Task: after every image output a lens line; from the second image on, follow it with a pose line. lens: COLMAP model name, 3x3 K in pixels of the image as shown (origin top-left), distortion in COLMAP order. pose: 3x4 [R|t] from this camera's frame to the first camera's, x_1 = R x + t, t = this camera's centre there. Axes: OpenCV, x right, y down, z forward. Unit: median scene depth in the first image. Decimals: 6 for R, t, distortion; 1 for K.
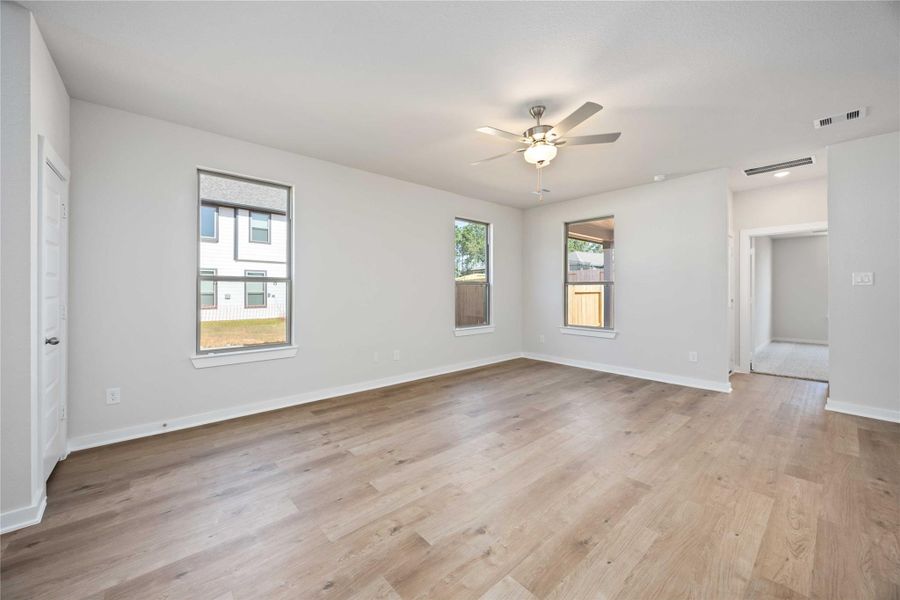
lens RADIAL K [[343.2, 0, 450.1], [0, 343.2, 294.4], [0, 0, 1]] dist [-0.004276, 0.000248]
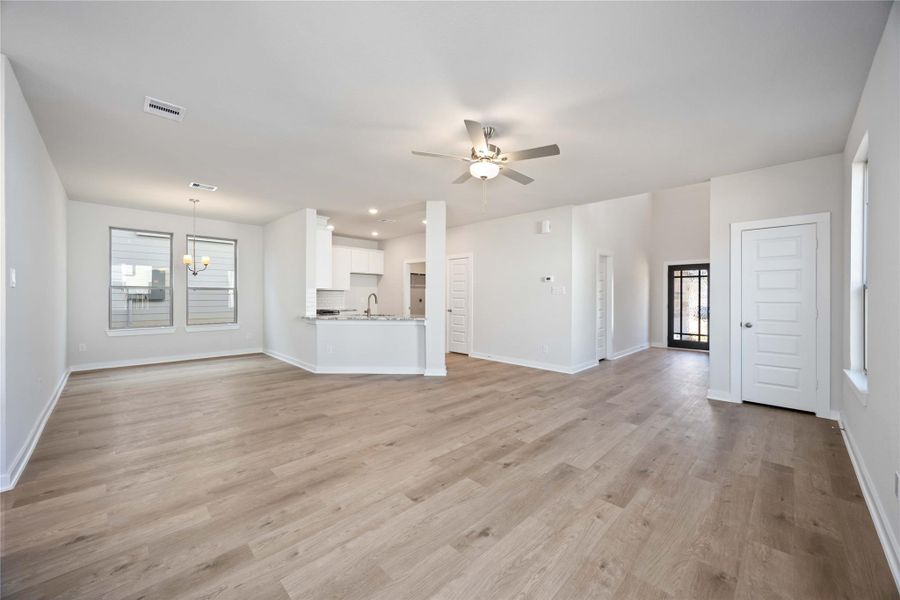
lens RADIAL K [[343.2, 0, 452.7], [0, 343.2, 295.4], [0, 0, 1]] dist [-0.004276, 0.000248]
pose [[-0.997709, -0.002081, -0.067621, 0.412634], [-0.002829, 0.999936, 0.010971, -0.026579], [0.067594, 0.011137, -0.997651, 1.973134]]
